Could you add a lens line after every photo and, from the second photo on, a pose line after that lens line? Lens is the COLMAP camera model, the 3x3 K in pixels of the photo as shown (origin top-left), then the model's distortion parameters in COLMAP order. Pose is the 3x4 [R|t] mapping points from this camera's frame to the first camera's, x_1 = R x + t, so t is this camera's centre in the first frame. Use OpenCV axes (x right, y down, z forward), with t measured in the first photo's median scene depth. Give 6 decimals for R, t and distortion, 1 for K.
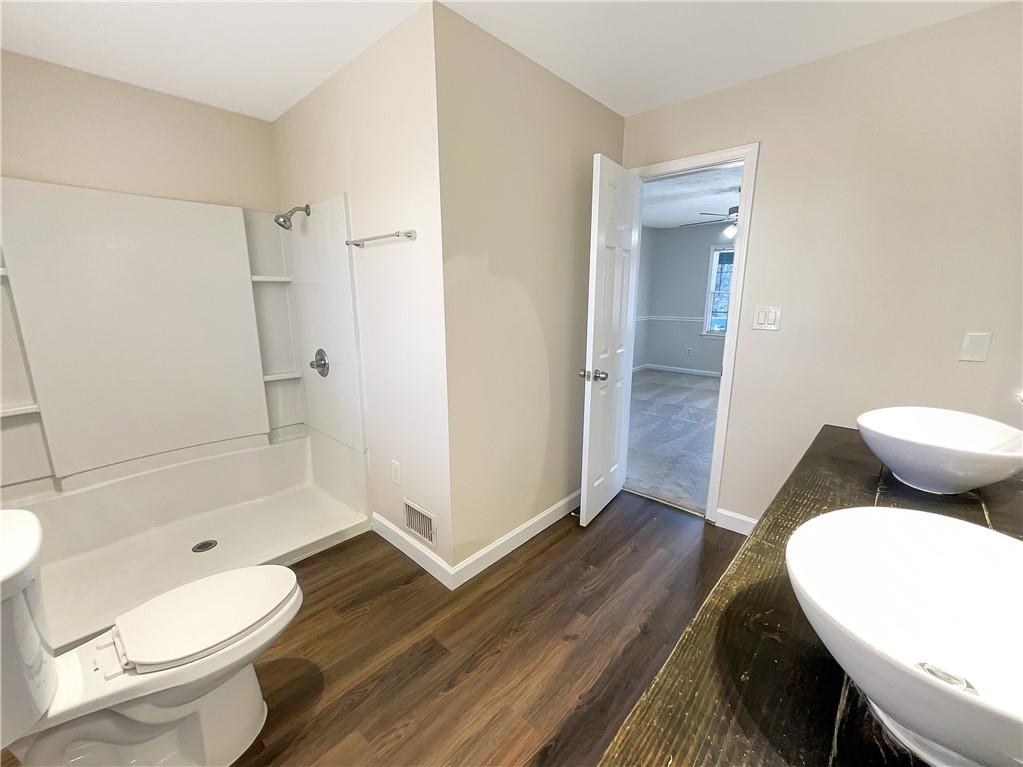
lens RADIAL K [[417.7, 0, 510.8], [0, 417.7, 384.5], [0, 0, 1]] dist [-0.002435, 0.000056]
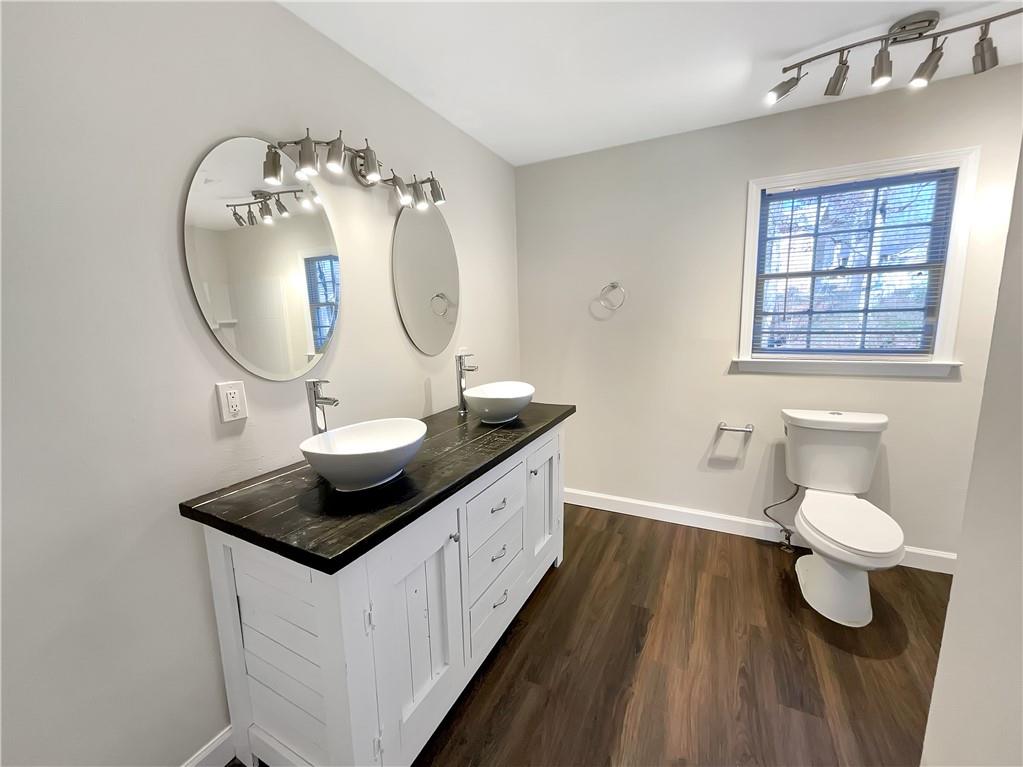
lens RADIAL K [[417.7, 0, 511.0], [0, 417.7, 380.5], [0, 0, 1]] dist [-0.002435, 0.000056]
pose [[-0.961790, 0.068573, -0.265062, 0.692189], [-0.030927, 0.934719, 0.354039, -0.363309], [0.272036, 0.348709, -0.896883, 1.591146]]
